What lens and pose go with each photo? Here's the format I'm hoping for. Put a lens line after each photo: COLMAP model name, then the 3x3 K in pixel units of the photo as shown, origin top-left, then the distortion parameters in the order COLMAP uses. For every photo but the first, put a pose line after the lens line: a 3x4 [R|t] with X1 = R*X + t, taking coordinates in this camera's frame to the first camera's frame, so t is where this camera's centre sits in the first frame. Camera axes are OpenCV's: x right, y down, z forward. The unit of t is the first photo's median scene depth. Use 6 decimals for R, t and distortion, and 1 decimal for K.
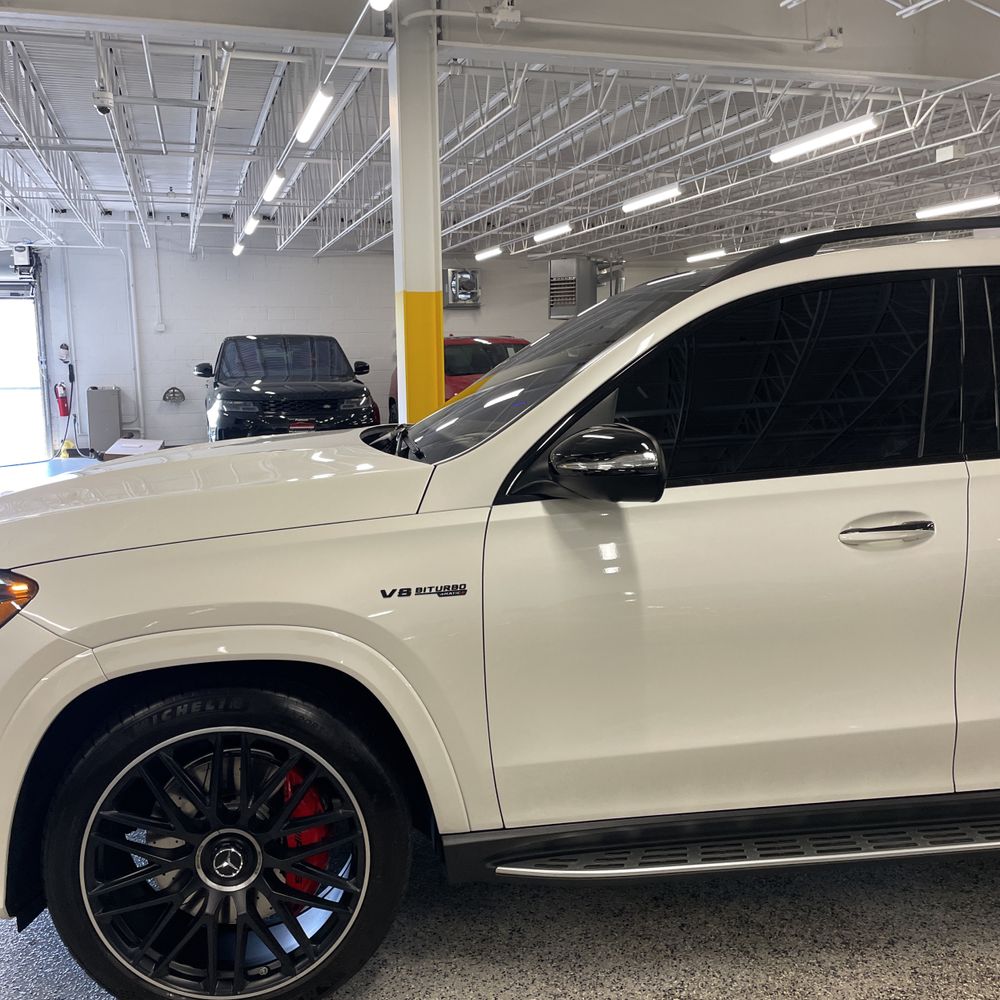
lens RADIAL K [[992.0, 0, 517.7], [0, 992.0, 484.1], [0, 0, 1]] dist [0.078439, -0.106904]
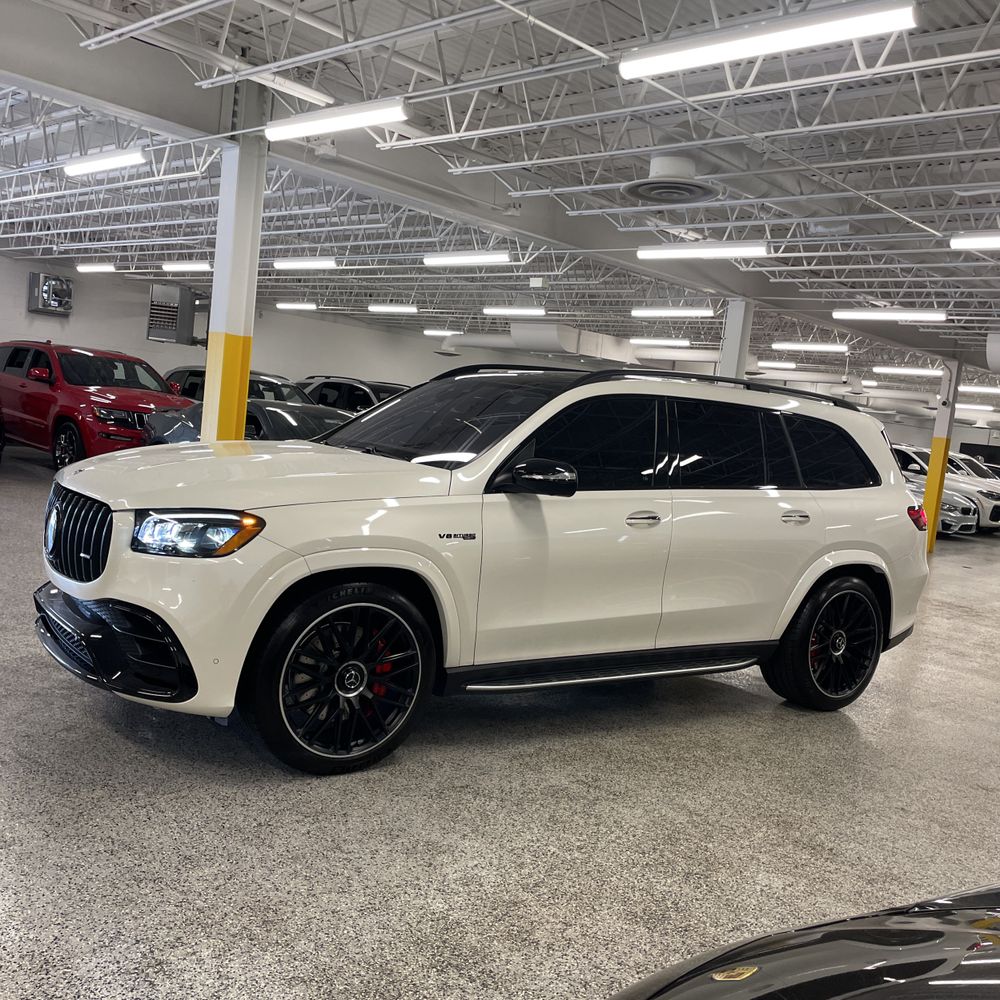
lens RADIAL K [[1029.5, 0, 500.0], [0, 1029.5, 500.0], [0, 0, 1]] dist [0.095226, -0.010213]
pose [[0.864057, 0.067843, 0.498801, -0.971367], [-0.058469, 0.997696, -0.034415, 0.098159], [-0.499987, 0.000572, 0.866033, -0.720200]]
